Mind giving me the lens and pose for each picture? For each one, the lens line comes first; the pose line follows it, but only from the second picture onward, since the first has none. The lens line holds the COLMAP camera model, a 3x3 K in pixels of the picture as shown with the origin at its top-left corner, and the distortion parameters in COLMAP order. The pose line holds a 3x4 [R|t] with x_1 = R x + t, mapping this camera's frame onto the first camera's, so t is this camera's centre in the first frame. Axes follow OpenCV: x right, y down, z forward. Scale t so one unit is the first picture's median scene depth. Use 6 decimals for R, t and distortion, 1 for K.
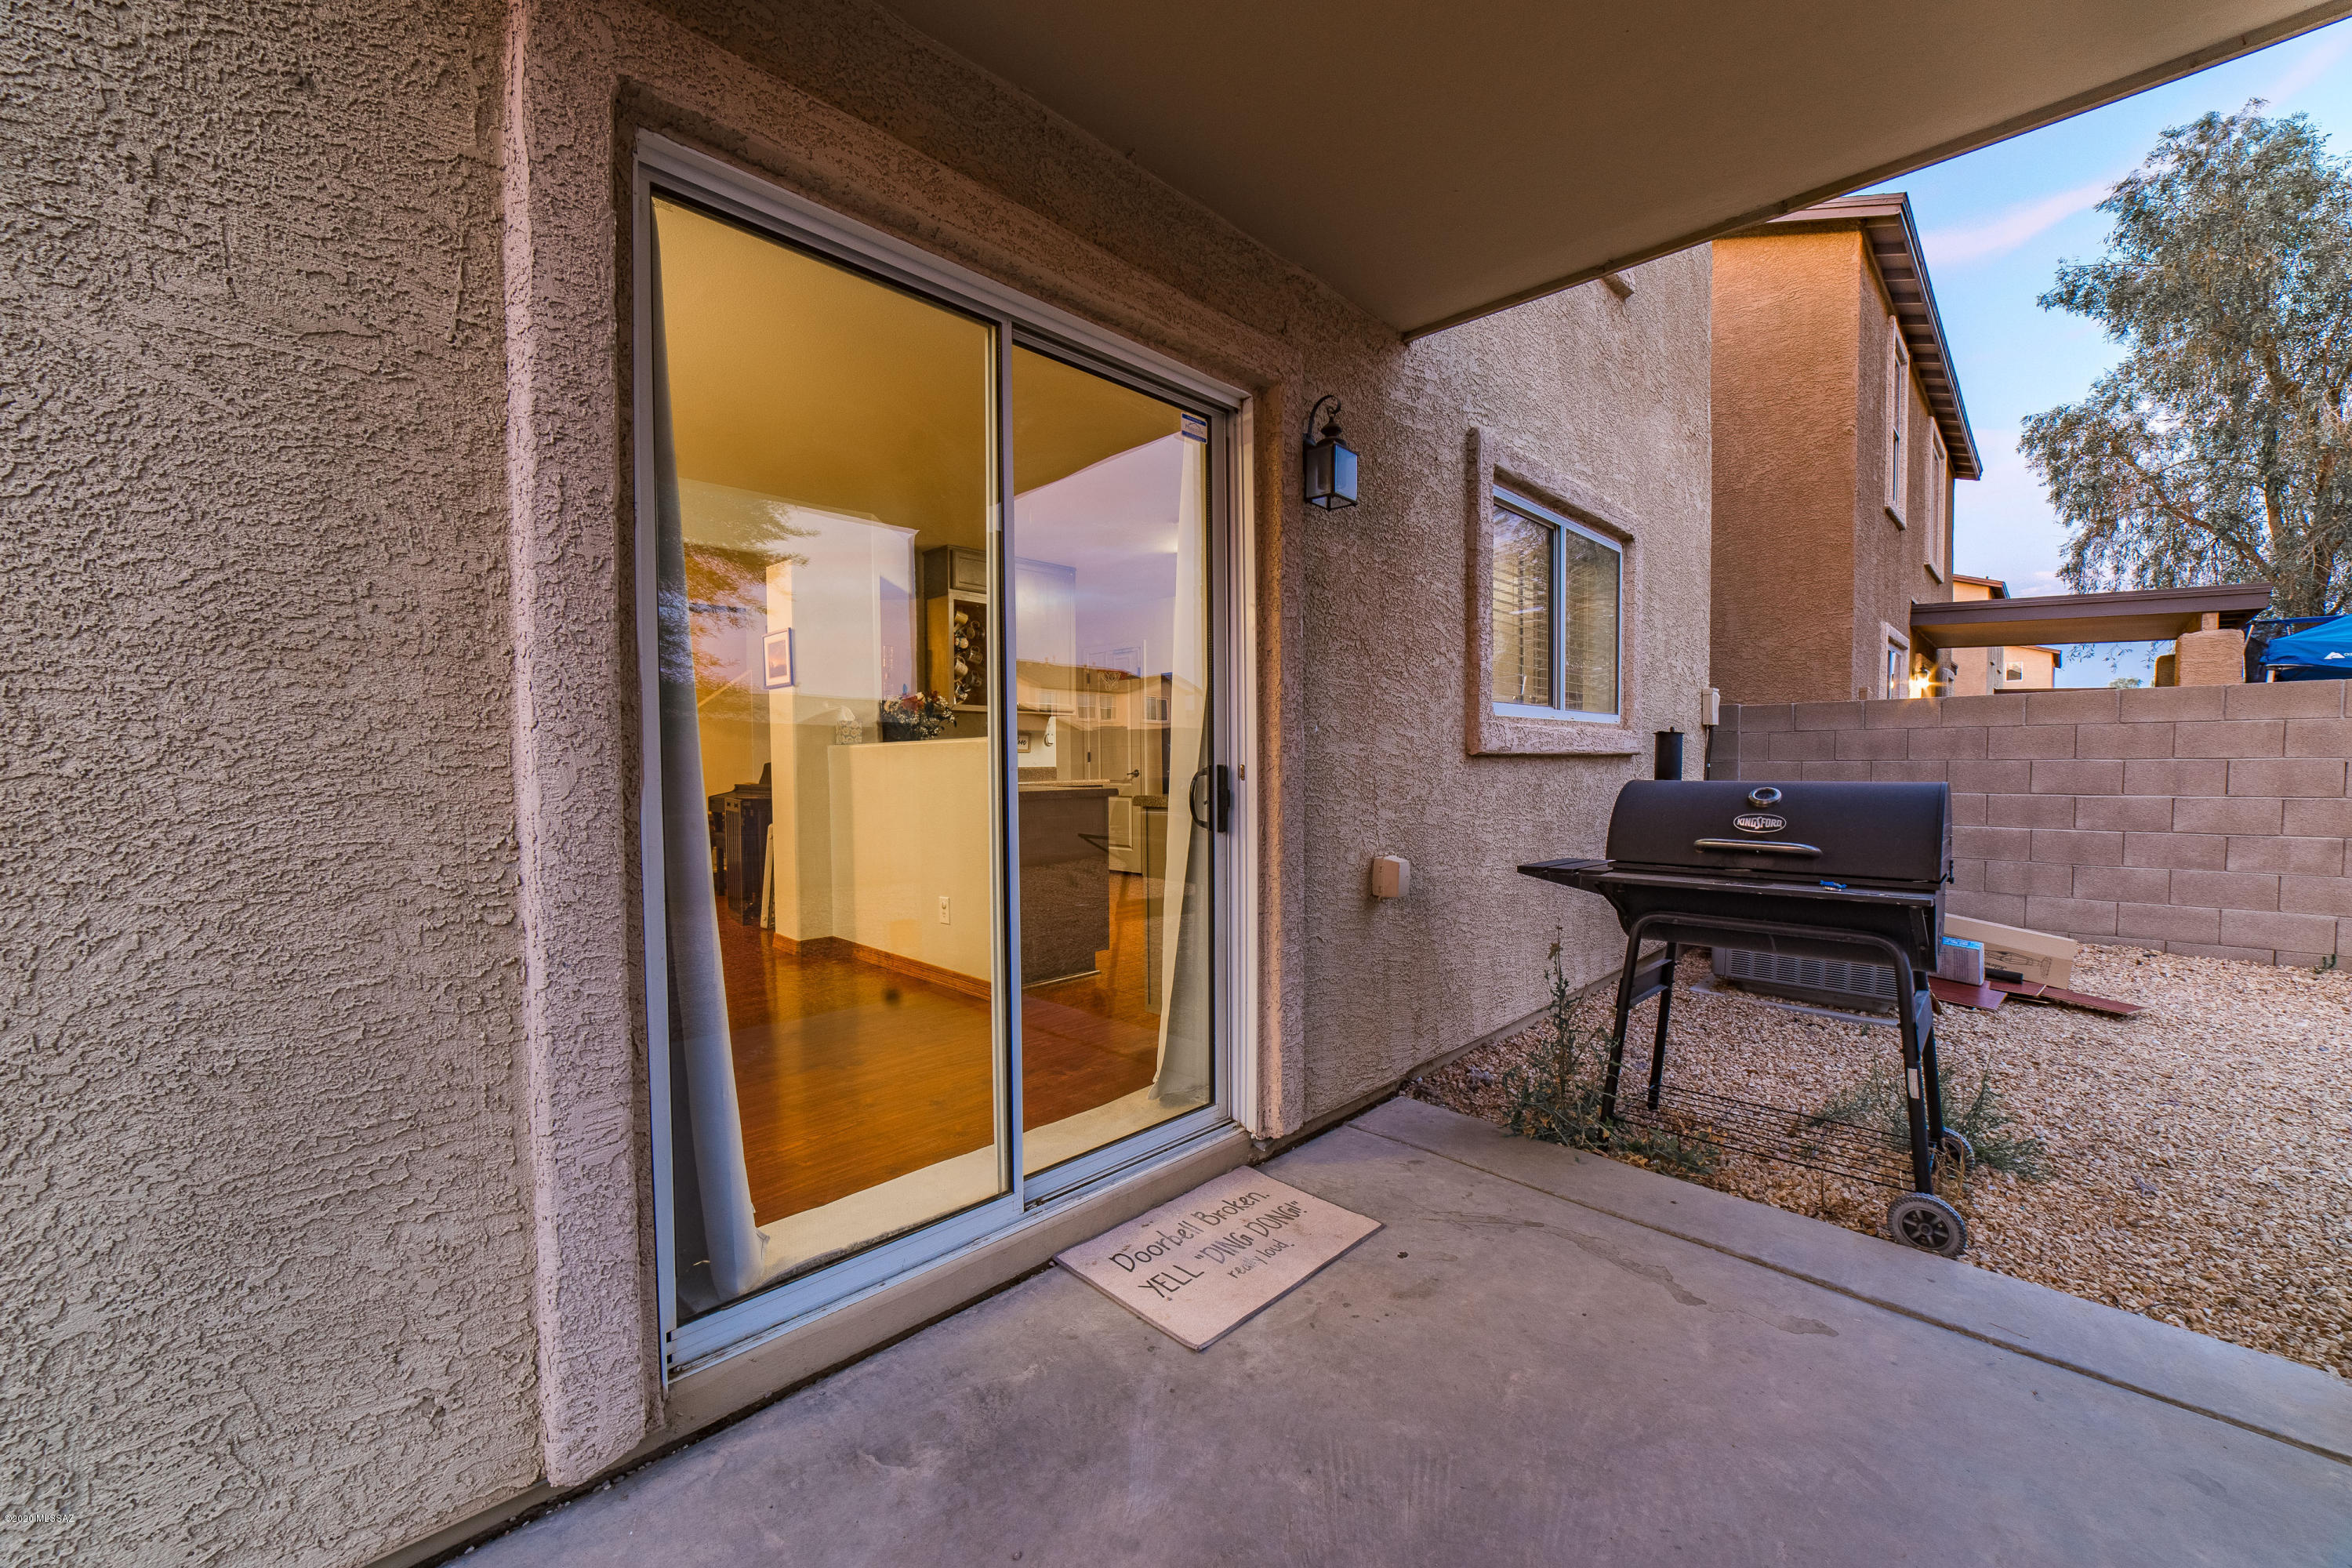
lens RADIAL K [[914.7, 0, 1167.3], [0, 914.7, 782.9], [0, 0, 1]] dist [-0.002229, 0.002129]
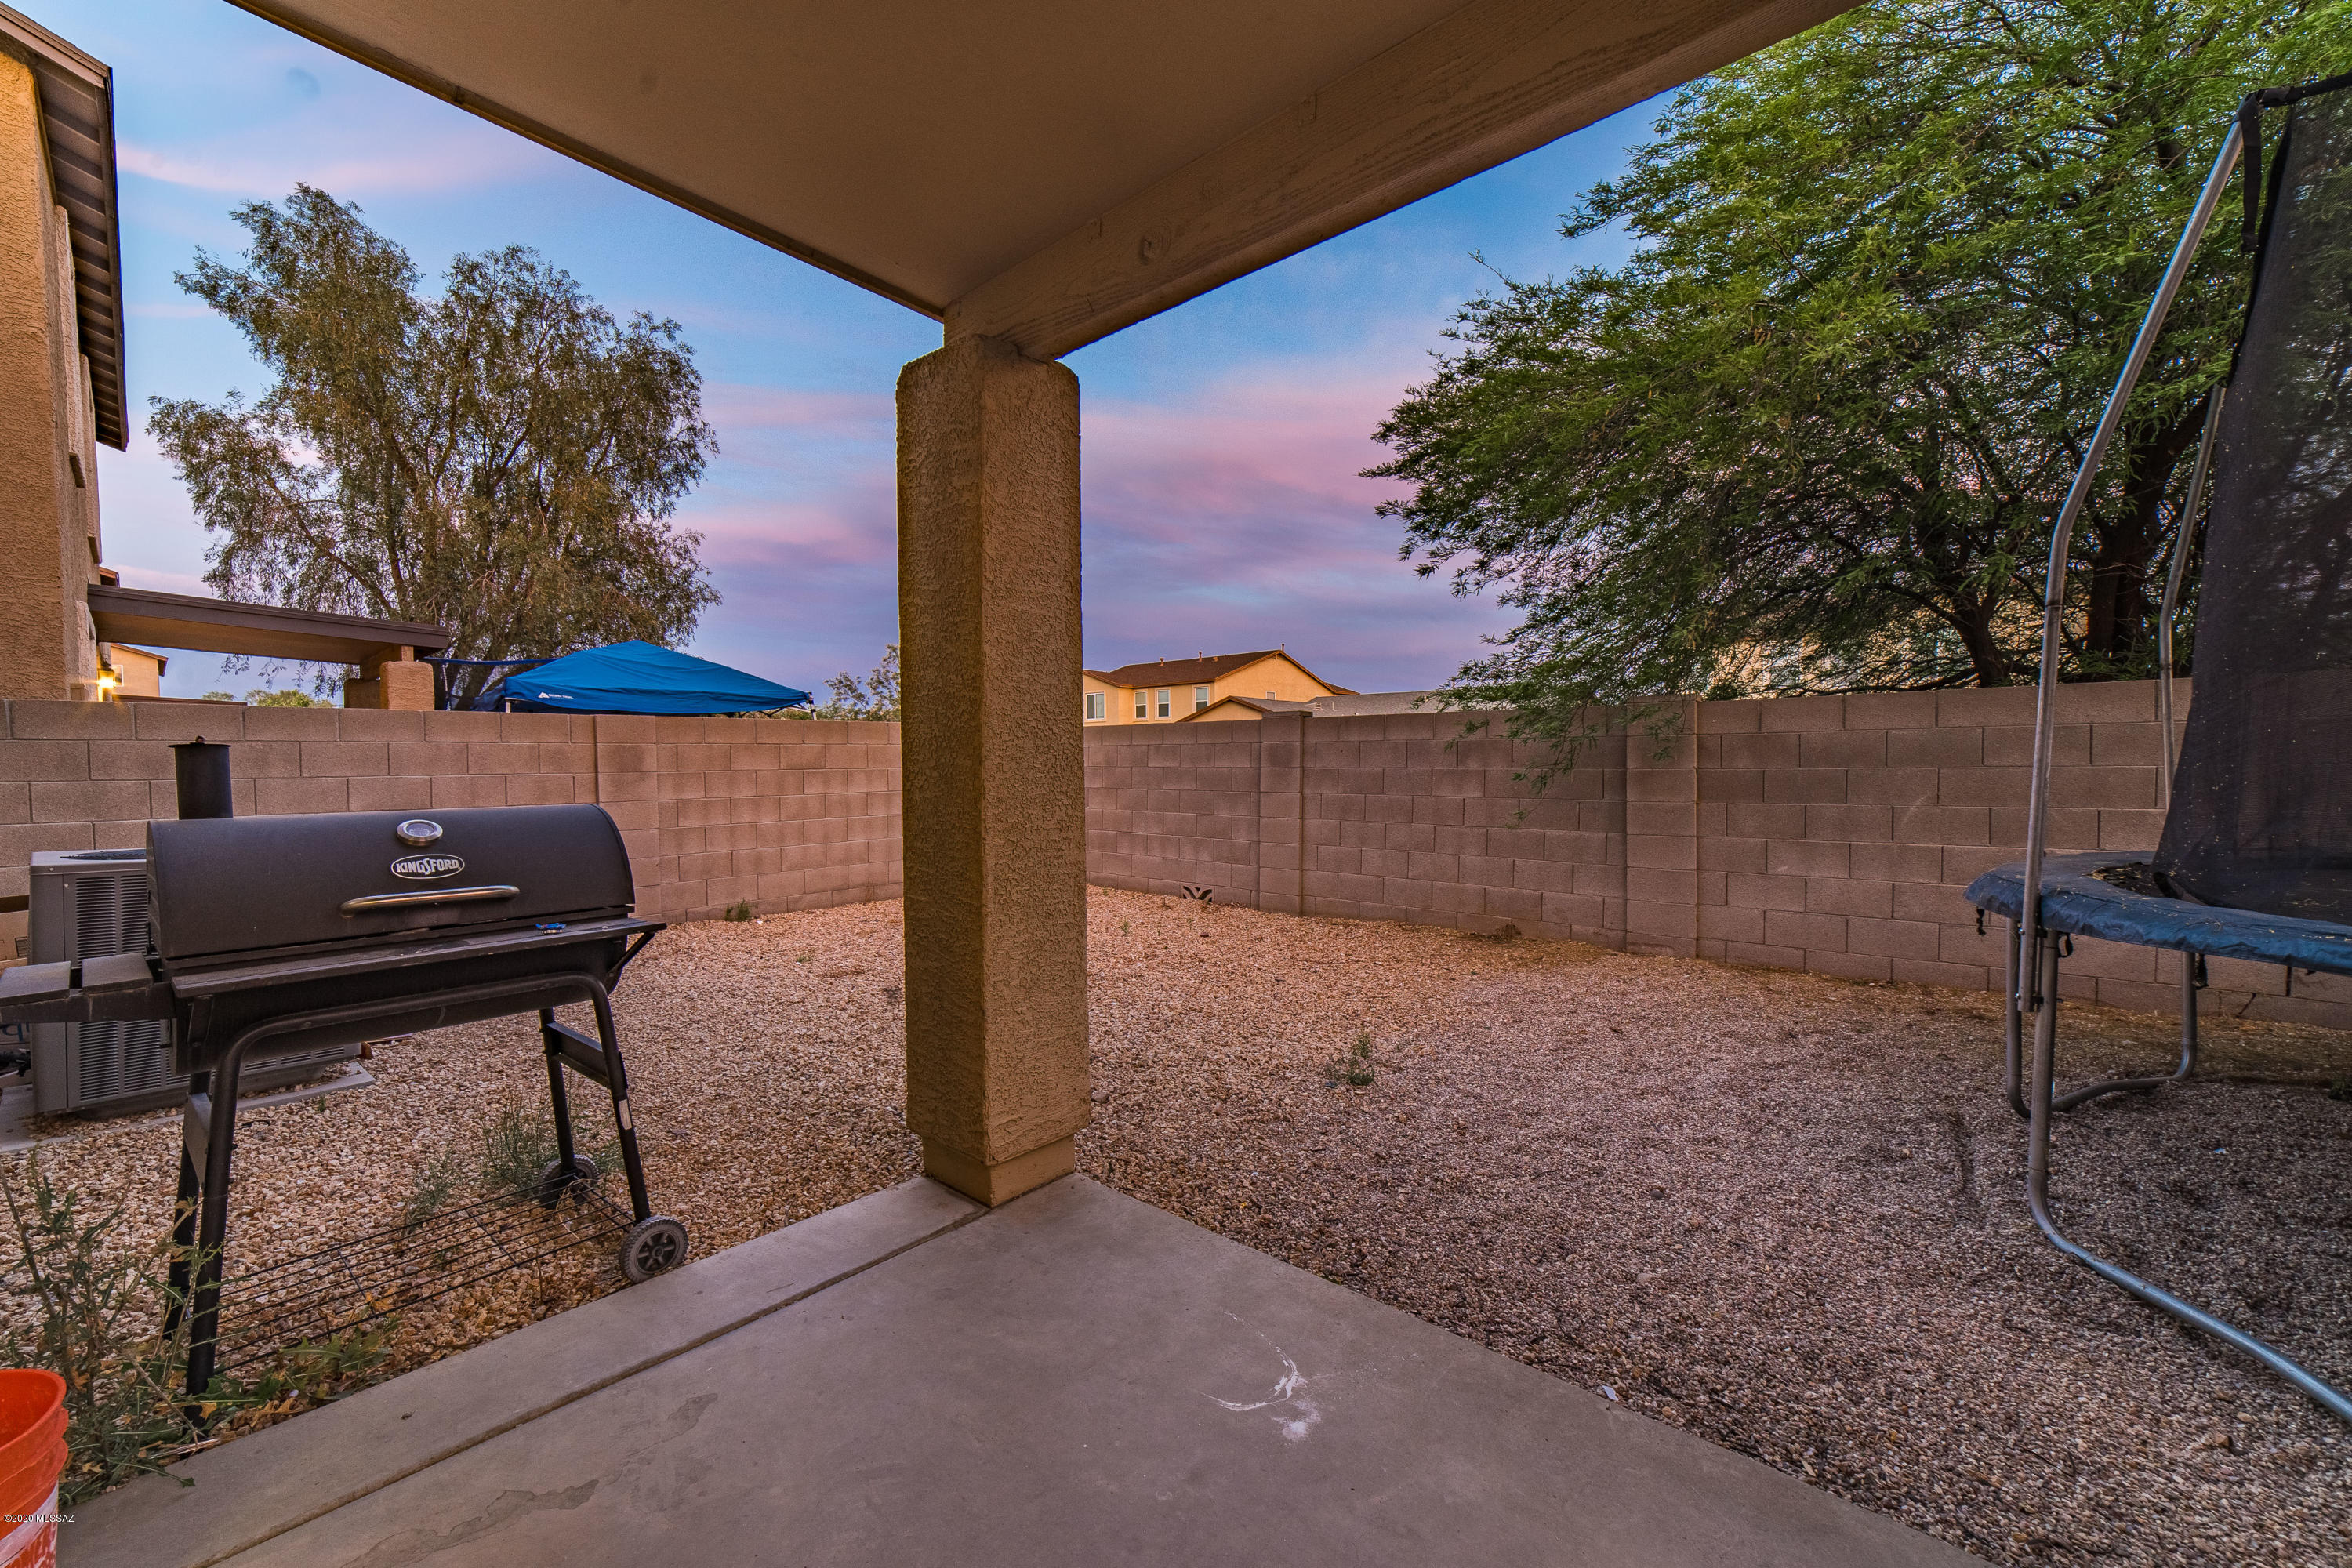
lens RADIAL K [[914.7, 0, 1159.3], [0, 914.7, 775.2], [0, 0, 1]] dist [-0.002229, 0.002129]
pose [[-0.054169, -0.009191, 0.998489, -0.166970], [0.031142, 0.999456, 0.010889, -0.023593], [-0.998046, 0.031685, -0.053854, 0.420590]]
